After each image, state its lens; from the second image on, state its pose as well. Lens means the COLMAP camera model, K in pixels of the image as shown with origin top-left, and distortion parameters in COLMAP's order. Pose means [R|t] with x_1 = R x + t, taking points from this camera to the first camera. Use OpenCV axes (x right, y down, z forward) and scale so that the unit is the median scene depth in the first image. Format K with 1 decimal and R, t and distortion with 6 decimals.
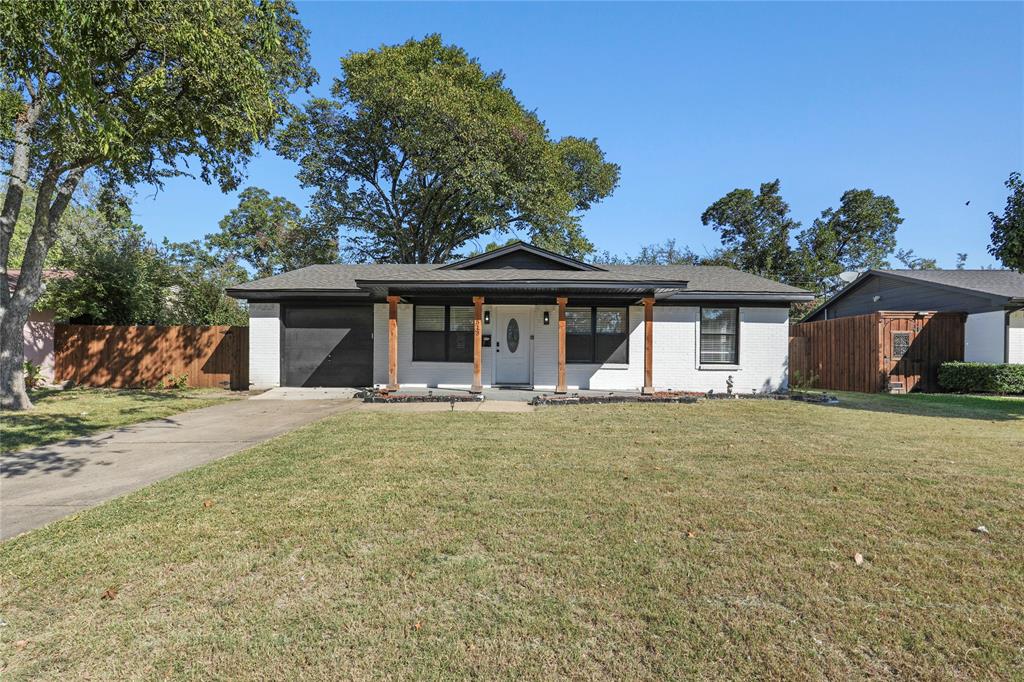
lens RADIAL K [[474.7, 0, 516.3], [0, 474.7, 350.4], [0, 0, 1]] dist [-0.001034, 0.001177]
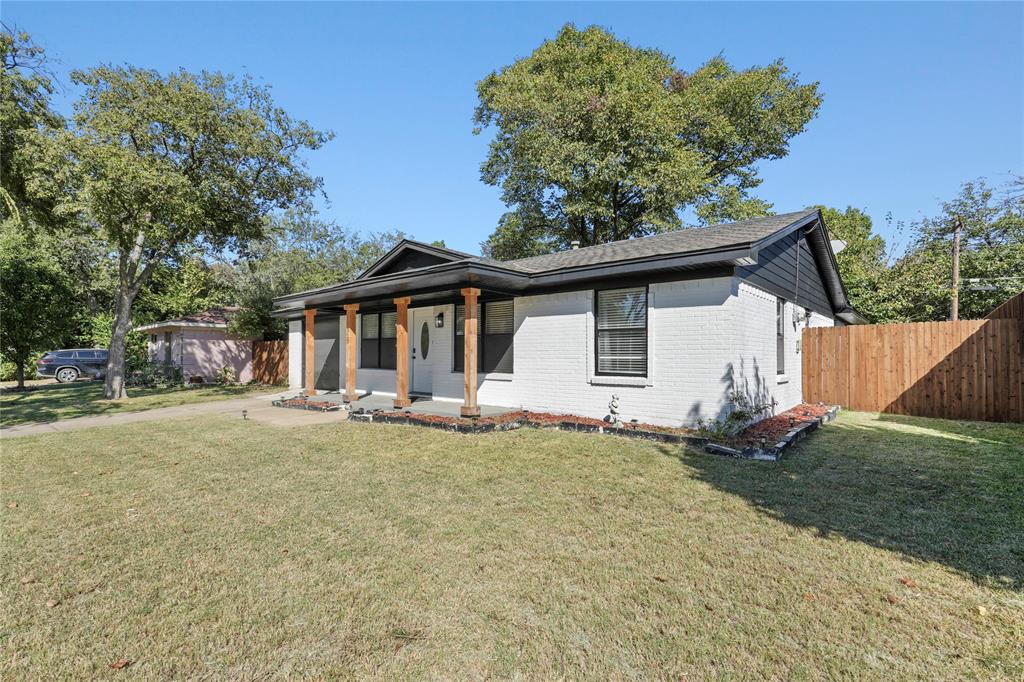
lens RADIAL K [[474.7, 0, 513.4], [0, 474.7, 342.7], [0, 0, 1]] dist [-0.001034, 0.001177]
pose [[0.767843, -0.028039, -0.640024, 0.722996], [0.021870, 0.999607, -0.017554, -0.008243], [0.640264, -0.000519, 0.768155, 0.412851]]
